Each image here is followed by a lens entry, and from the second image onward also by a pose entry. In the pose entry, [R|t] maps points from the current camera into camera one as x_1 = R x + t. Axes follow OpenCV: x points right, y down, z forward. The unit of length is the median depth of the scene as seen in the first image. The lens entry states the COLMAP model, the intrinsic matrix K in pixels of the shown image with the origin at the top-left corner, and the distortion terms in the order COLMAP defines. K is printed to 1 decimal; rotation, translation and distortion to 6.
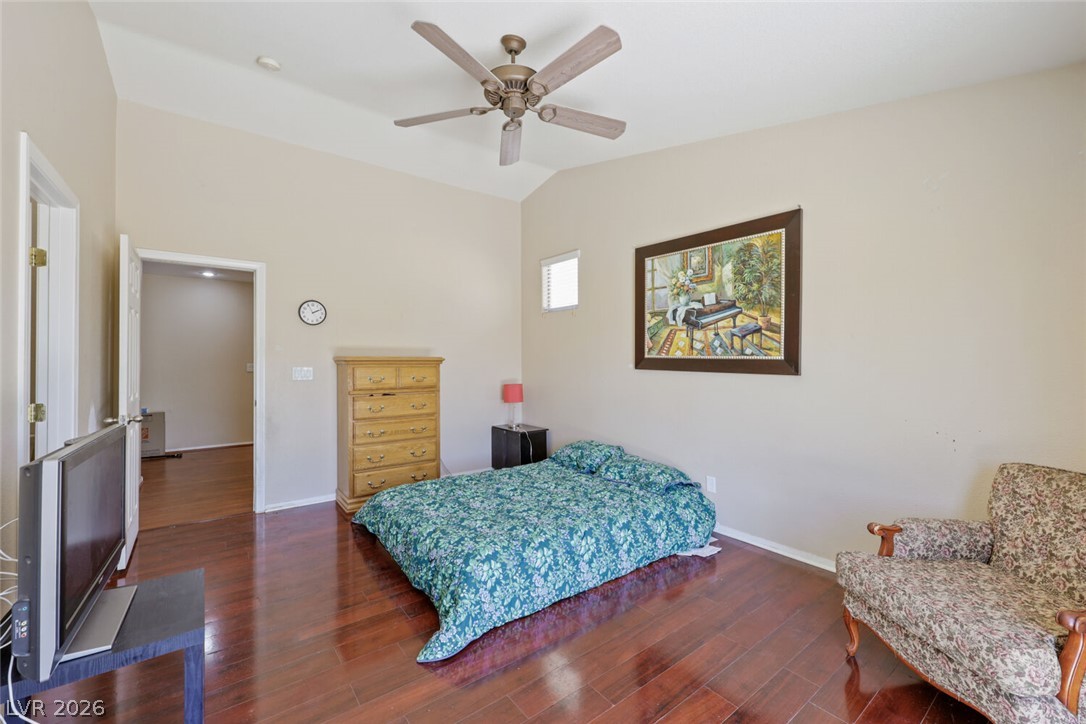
lens RADIAL K [[438.9, 0, 545.9], [0, 438.9, 360.7], [0, 0, 1]] dist [-0.003218, 0.000751]
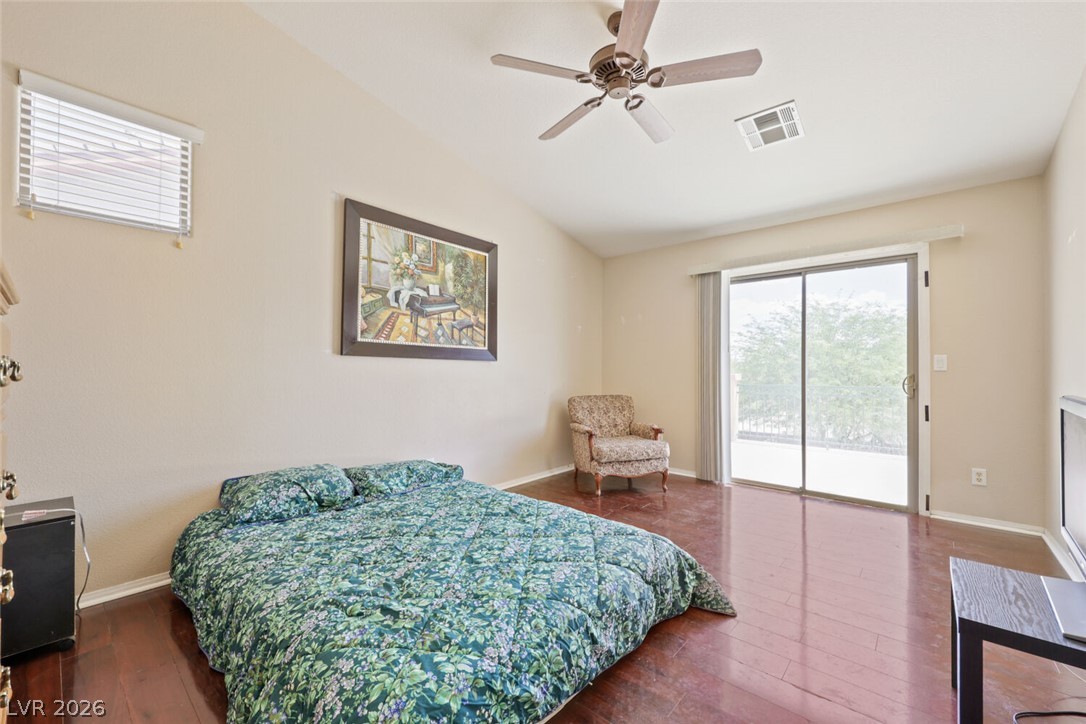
lens RADIAL K [[438.9, 0, 544.0], [0, 438.9, 366.3], [0, 0, 1]] dist [-0.003218, 0.000751]
pose [[-0.189507, 0.002919, 0.981875, -0.656426], [-0.005291, 0.999978, -0.003994, 0.042136], [-0.981865, -0.005952, -0.189487, 0.864894]]
